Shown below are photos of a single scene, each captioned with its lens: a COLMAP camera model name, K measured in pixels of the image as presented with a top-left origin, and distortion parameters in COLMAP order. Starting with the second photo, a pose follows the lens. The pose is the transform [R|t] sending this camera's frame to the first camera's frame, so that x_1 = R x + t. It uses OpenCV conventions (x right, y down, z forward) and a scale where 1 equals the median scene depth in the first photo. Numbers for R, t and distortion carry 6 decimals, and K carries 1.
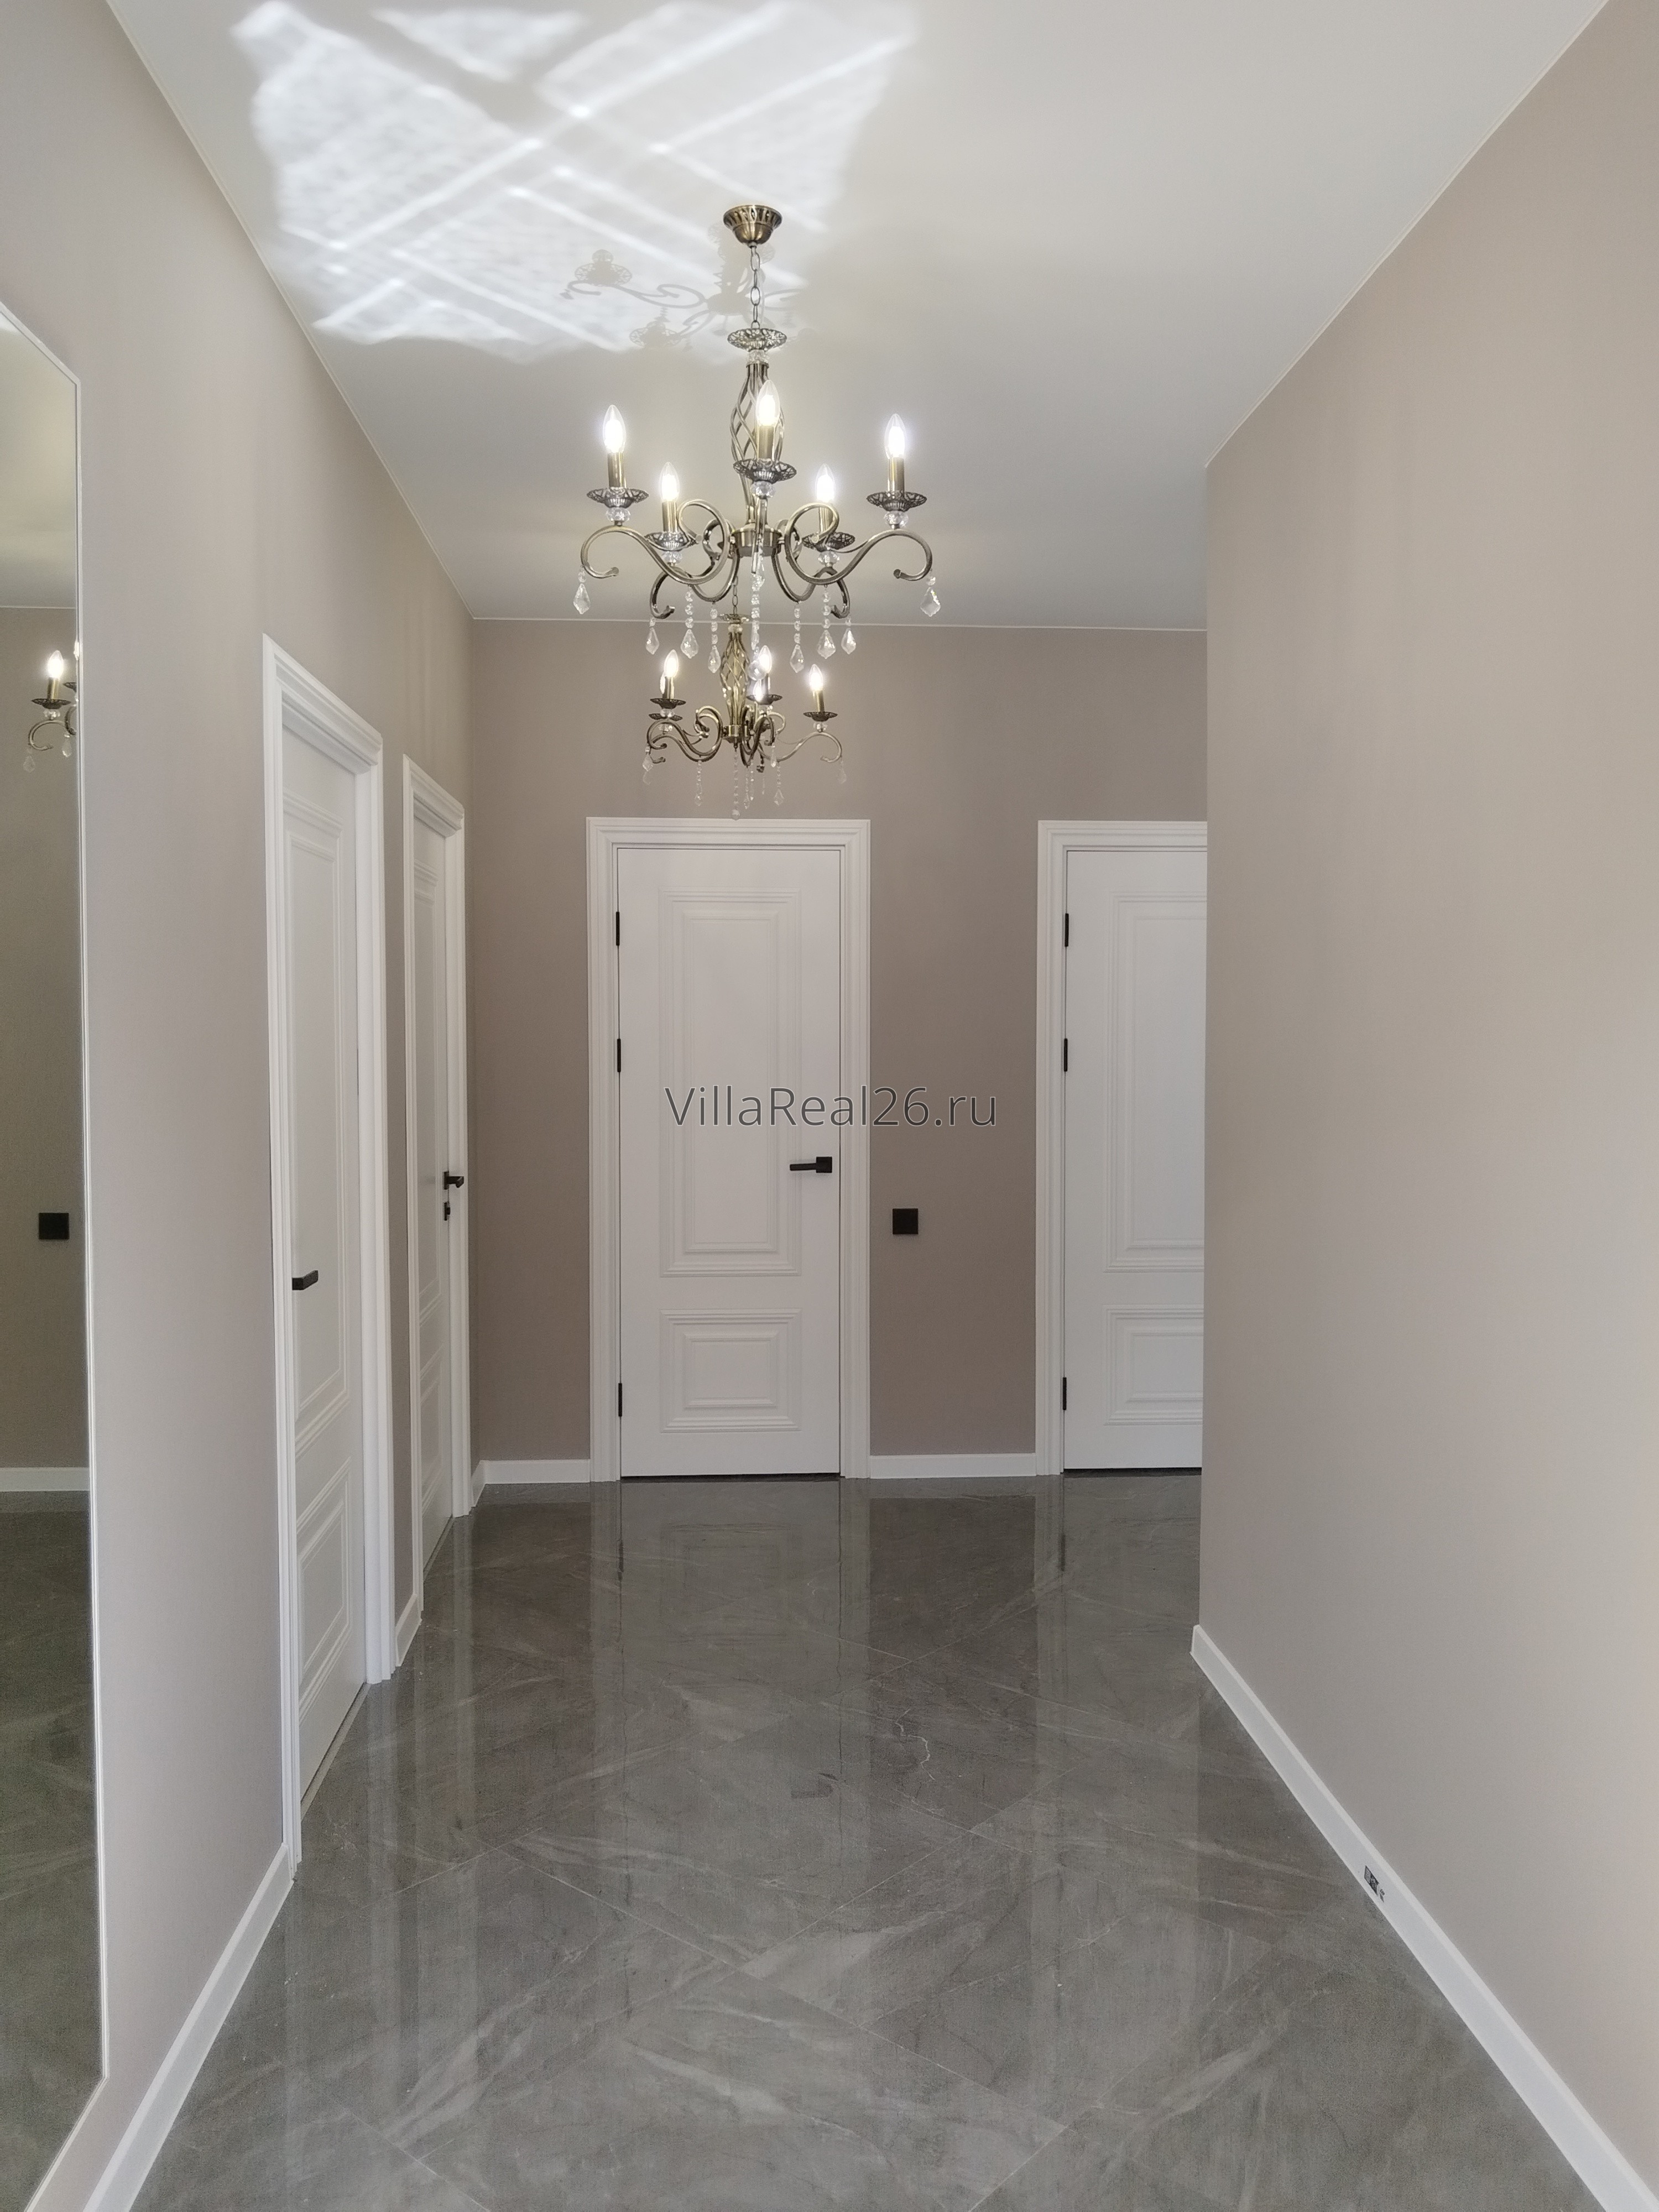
lens RADIAL K [[1731.6, 0, 840.9], [0, 1731.6, 1103.9], [0, 0, 1]] dist [-0.008510, -0.000867]
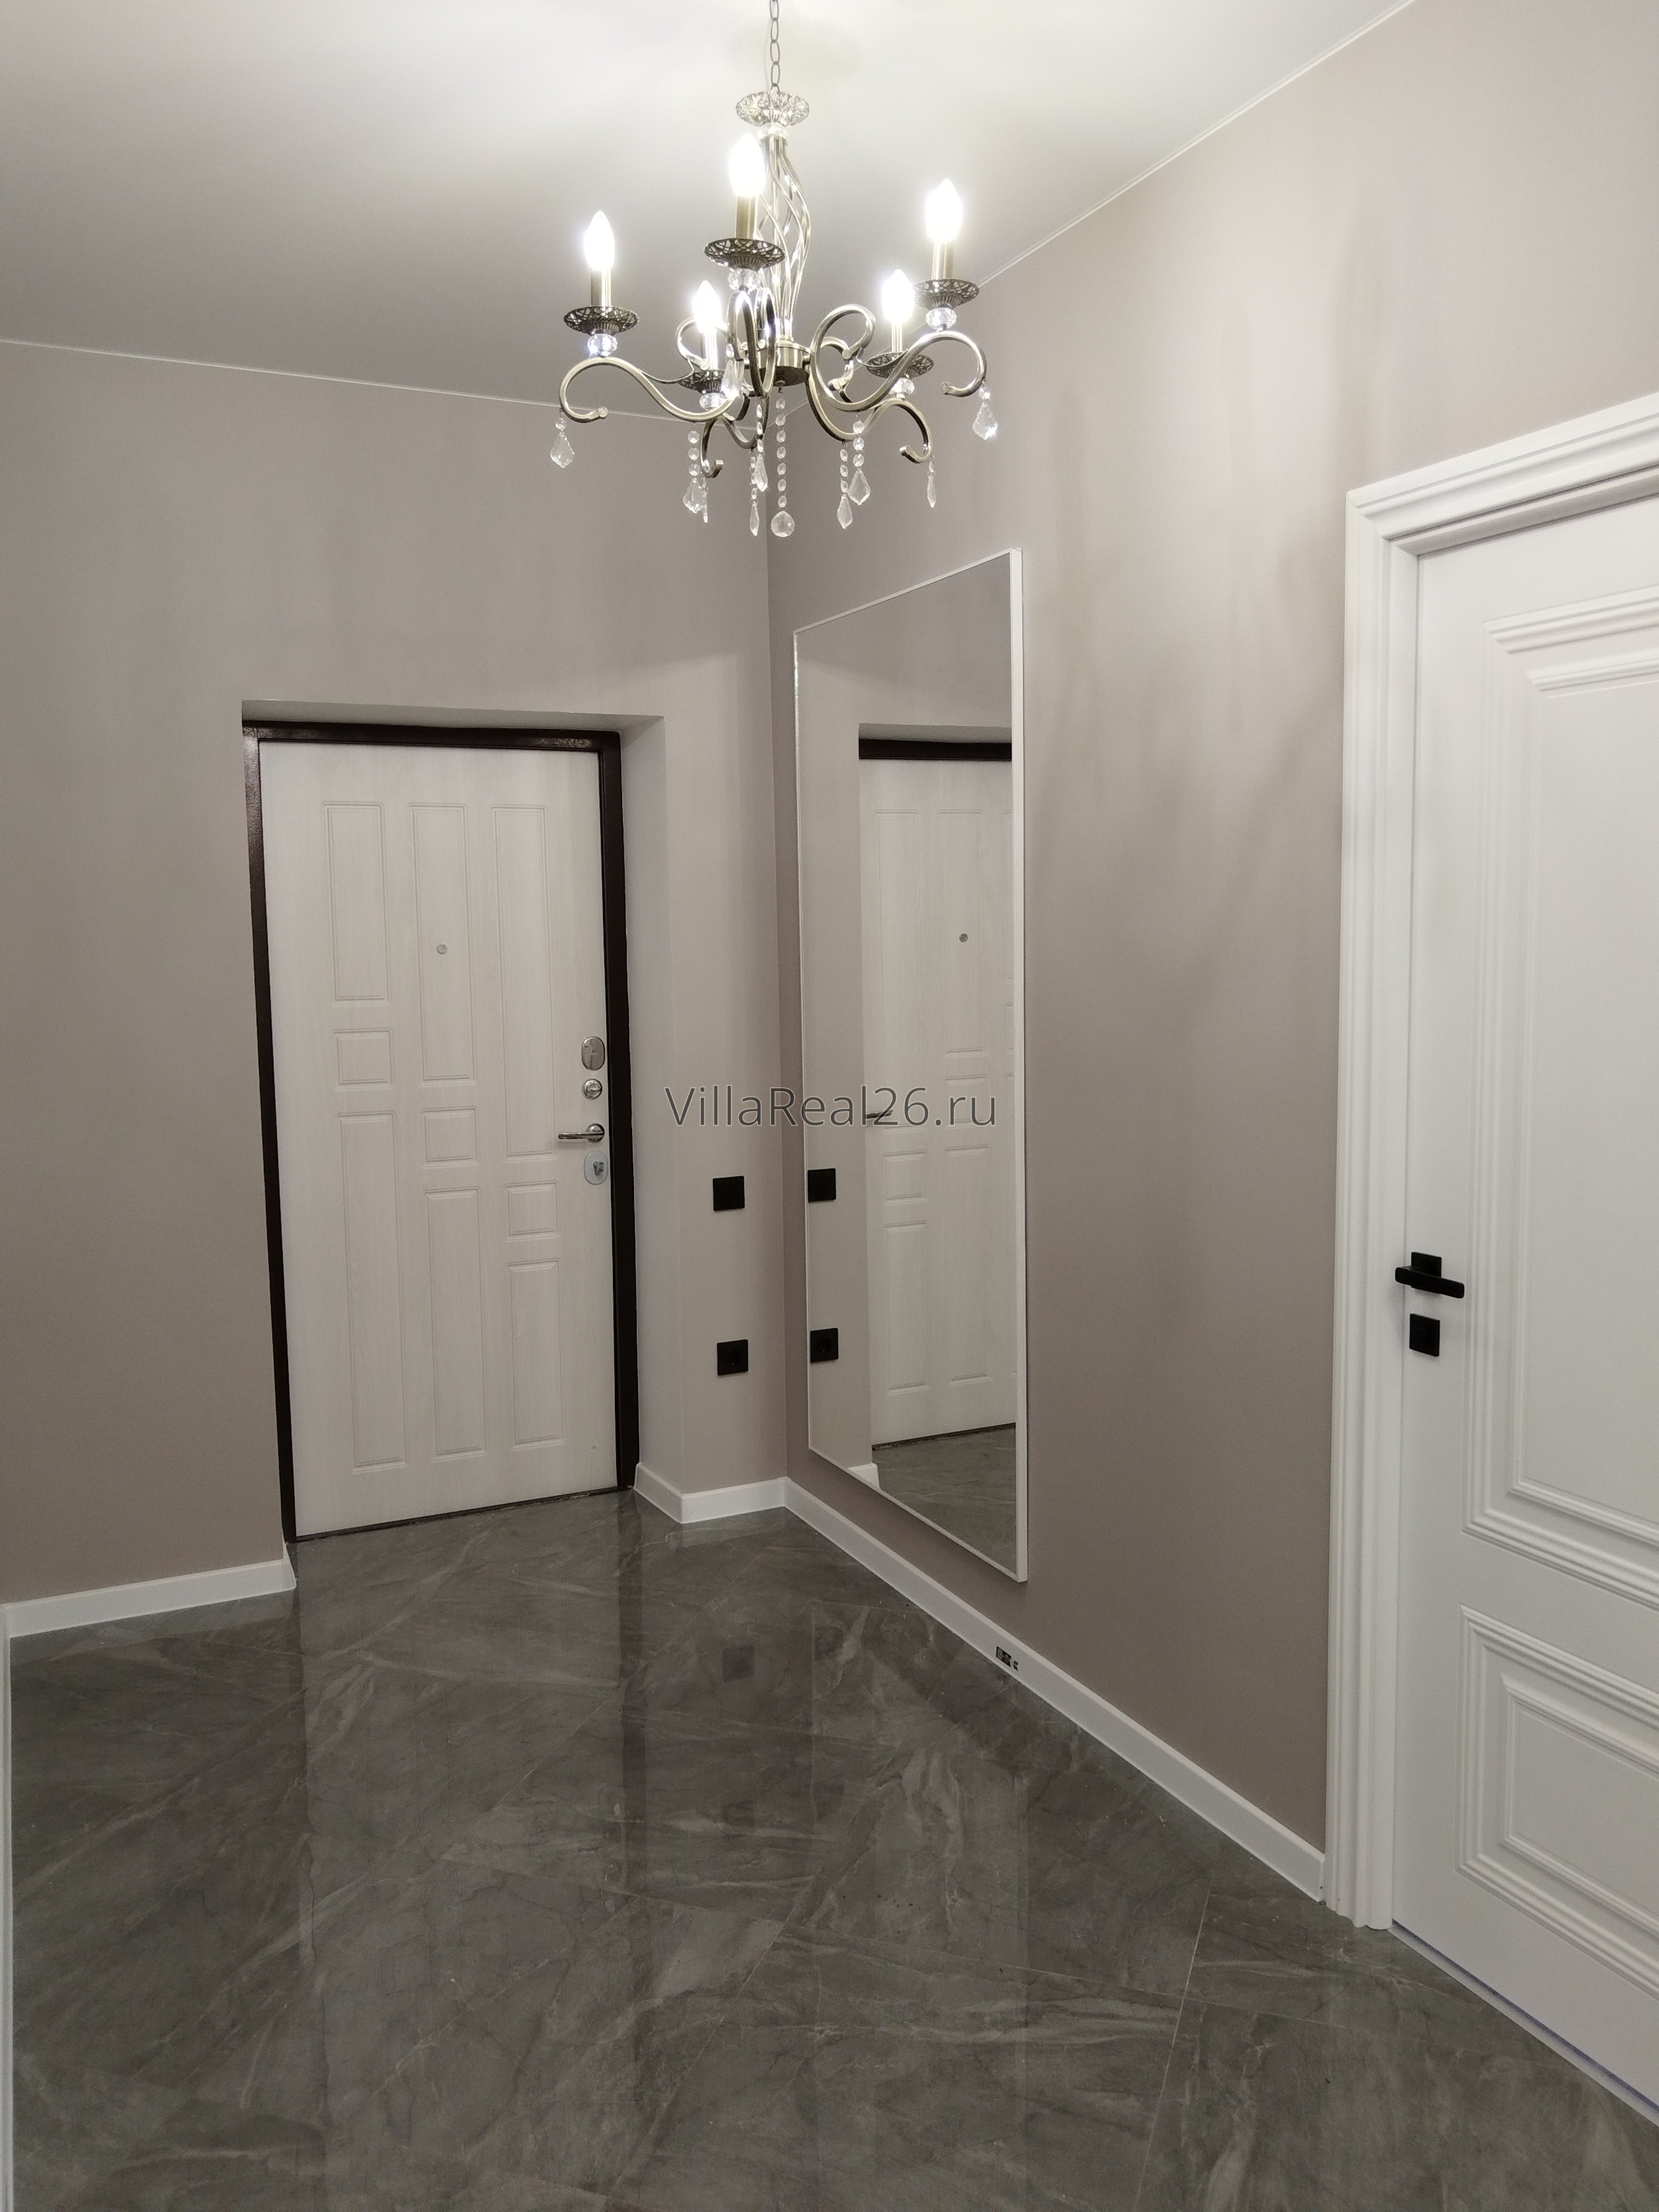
lens RADIAL K [[1731.6, 0, 840.9], [0, 1731.6, 1103.9], [0, 0, 1]] dist [-0.008510, -0.000867]
pose [[-0.928675, 0.049216, -0.367614, 0.221933], [-0.005803, 0.989107, 0.147082, -0.092407], [0.370849, 0.138725, -0.918274, 1.648291]]
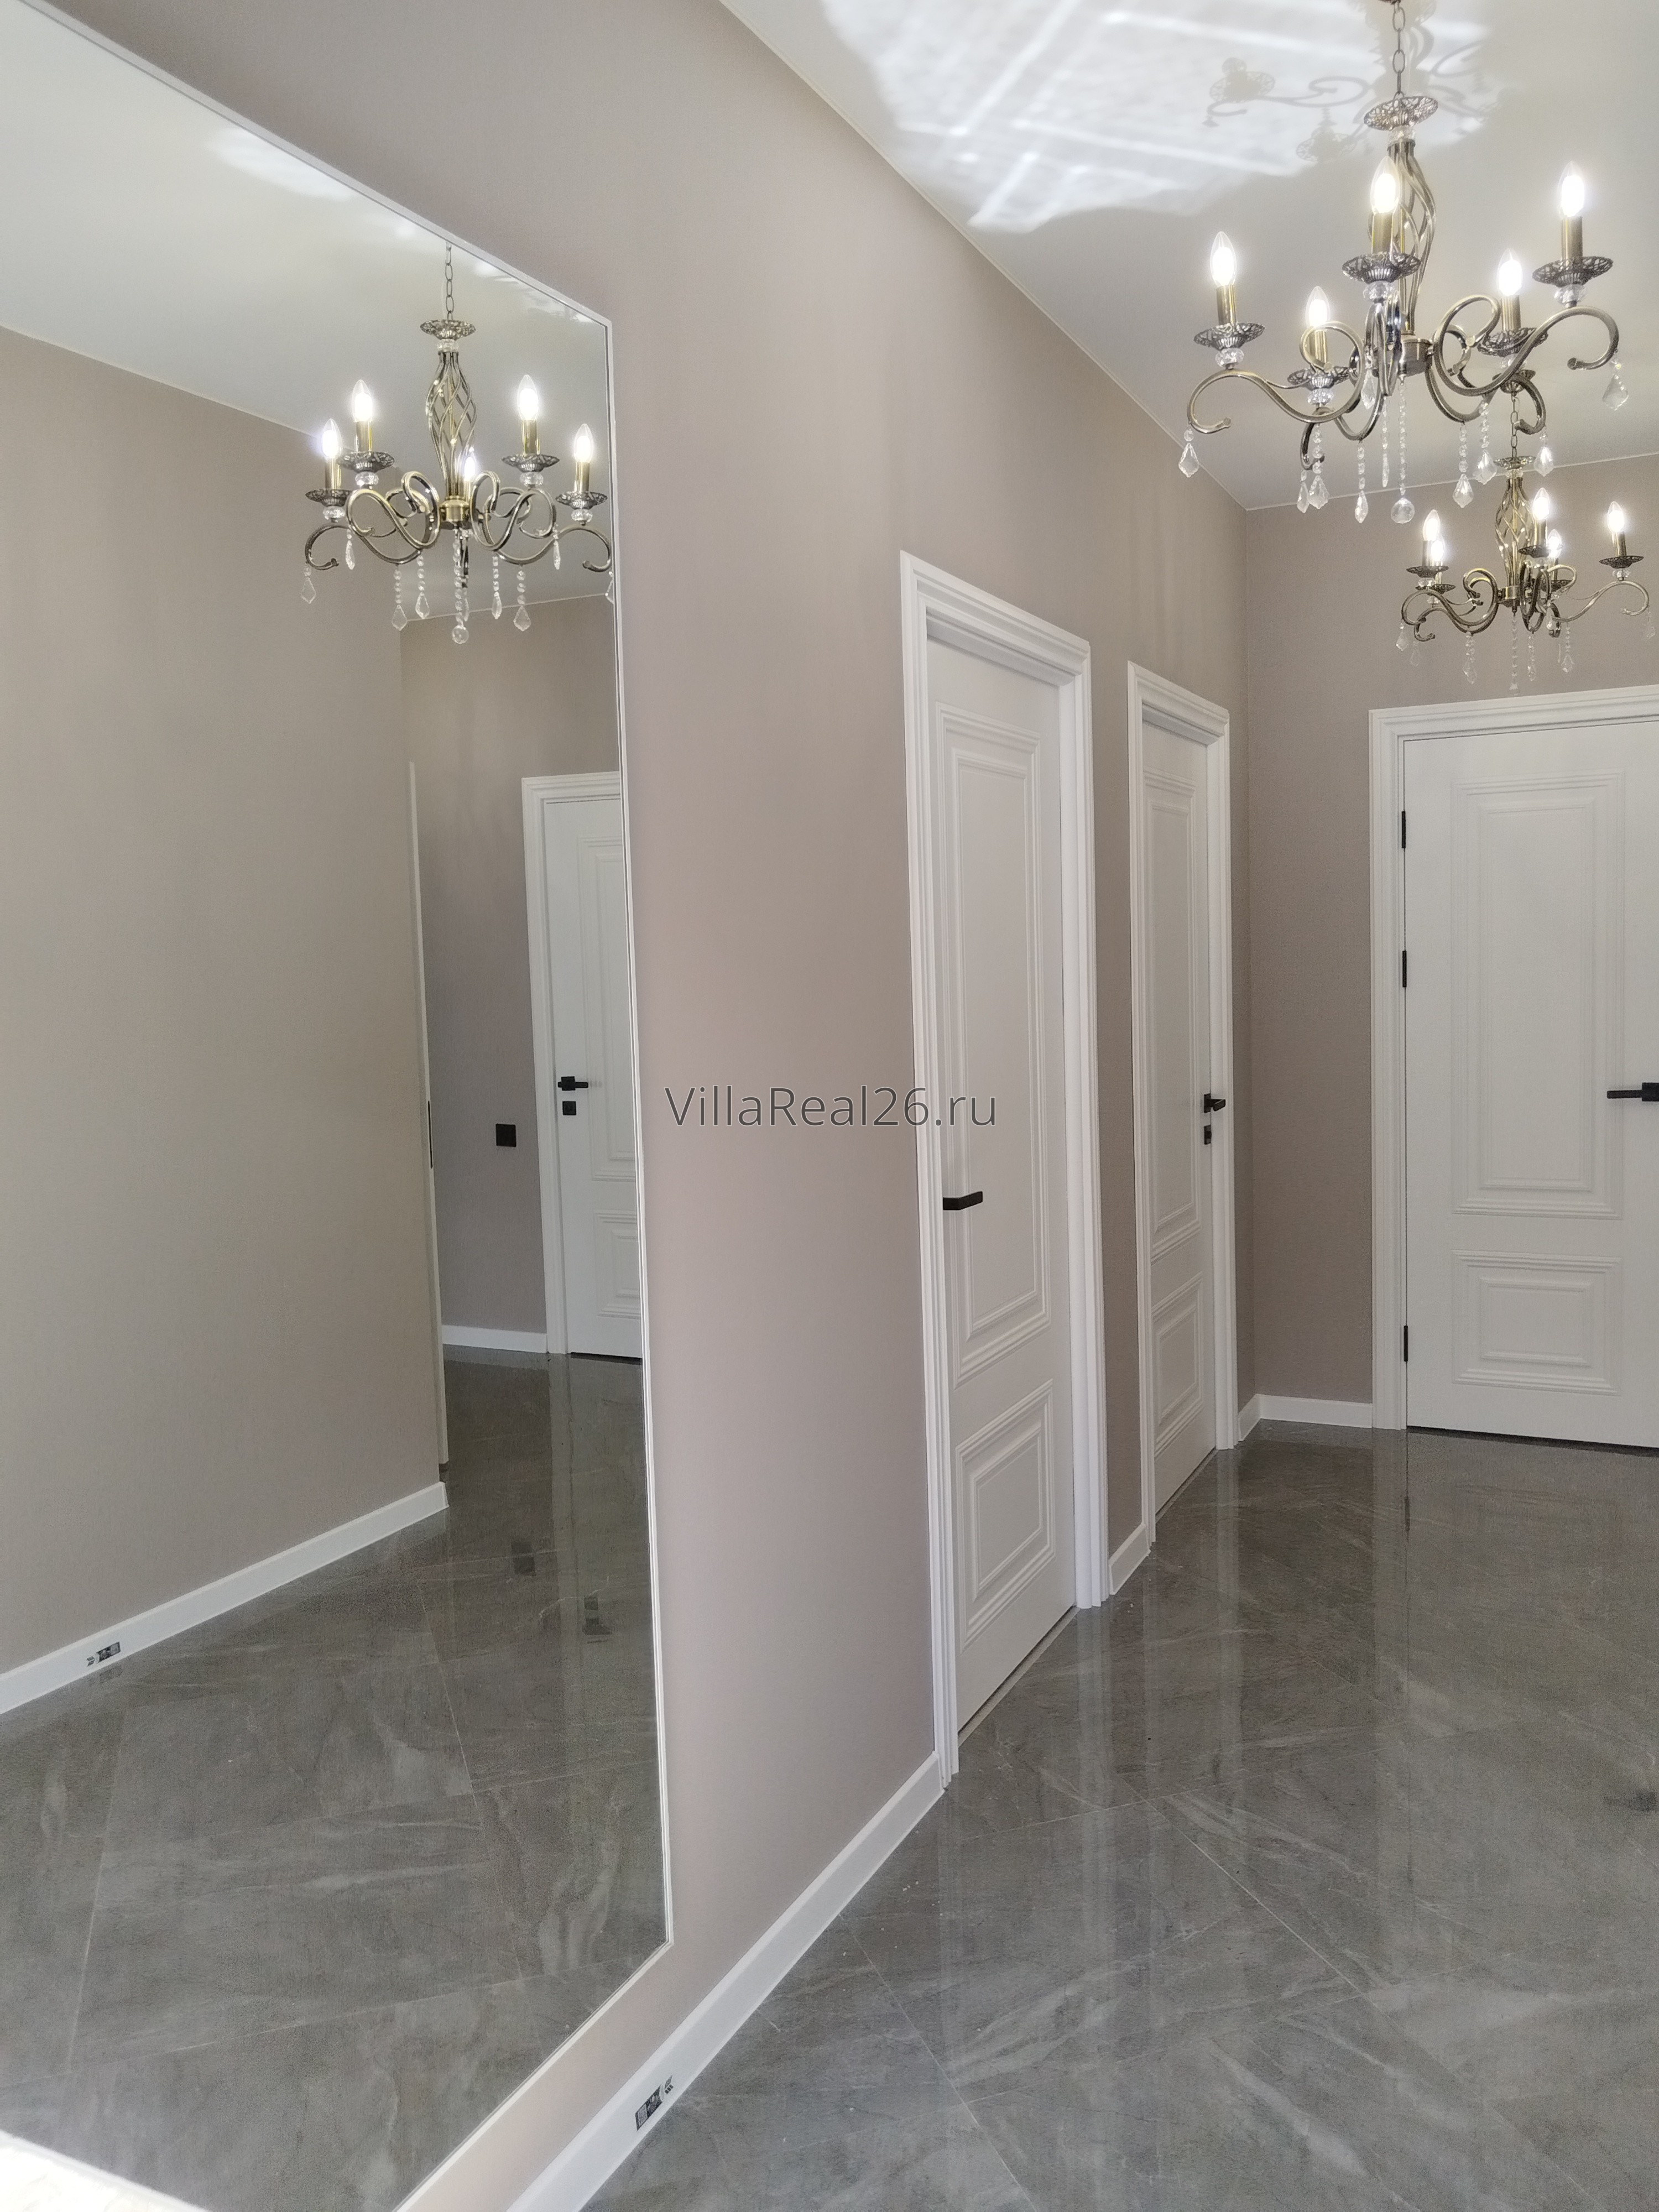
lens RADIAL K [[1731.6, 0, 840.9], [0, 1731.6, 1103.9], [0, 0, 1]] dist [-0.008510, -0.000867]
pose [[0.866080, 0.014290, -0.499702, 0.129825], [0.008405, 0.999034, 0.043136, 0.001843], [0.499835, -0.041559, 0.865123, 0.104107]]
